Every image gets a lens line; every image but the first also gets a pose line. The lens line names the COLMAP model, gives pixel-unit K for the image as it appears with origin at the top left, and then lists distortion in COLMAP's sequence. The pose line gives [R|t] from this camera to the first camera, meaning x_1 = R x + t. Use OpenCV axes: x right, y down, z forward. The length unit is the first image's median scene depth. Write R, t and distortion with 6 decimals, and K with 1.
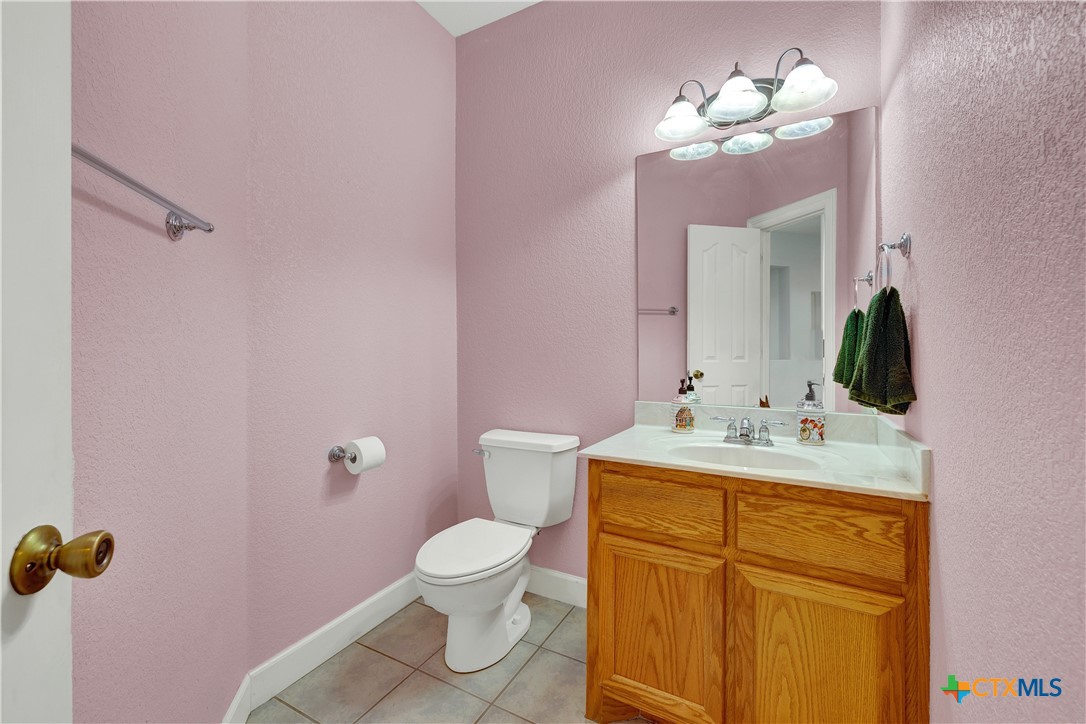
lens RADIAL K [[472.8, 0, 546.3], [0, 472.8, 354.2], [0, 0, 1]] dist [0.000386, 0.000751]
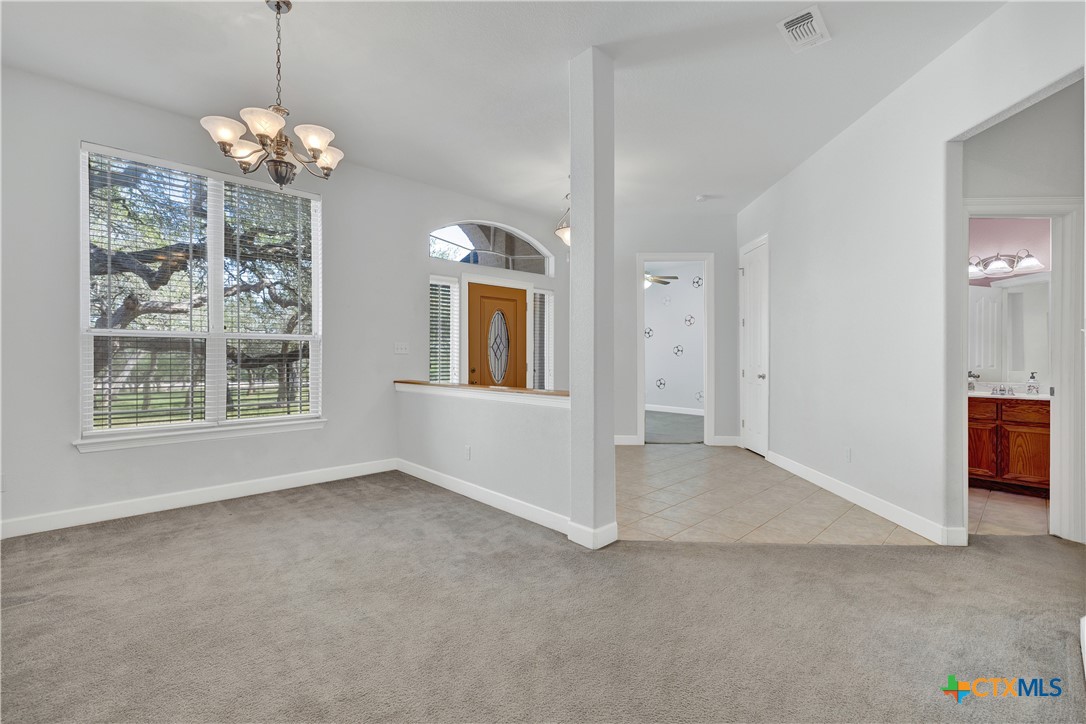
lens RADIAL K [[472.8, 0, 540.6], [0, 472.8, 364.6], [0, 0, 1]] dist [0.000386, 0.000751]
pose [[0.948954, 0.002309, -0.315405, -1.609786], [-0.002600, 0.999996, -0.000503, 0.033822], [0.315403, 0.001297, 0.948957, -3.146511]]
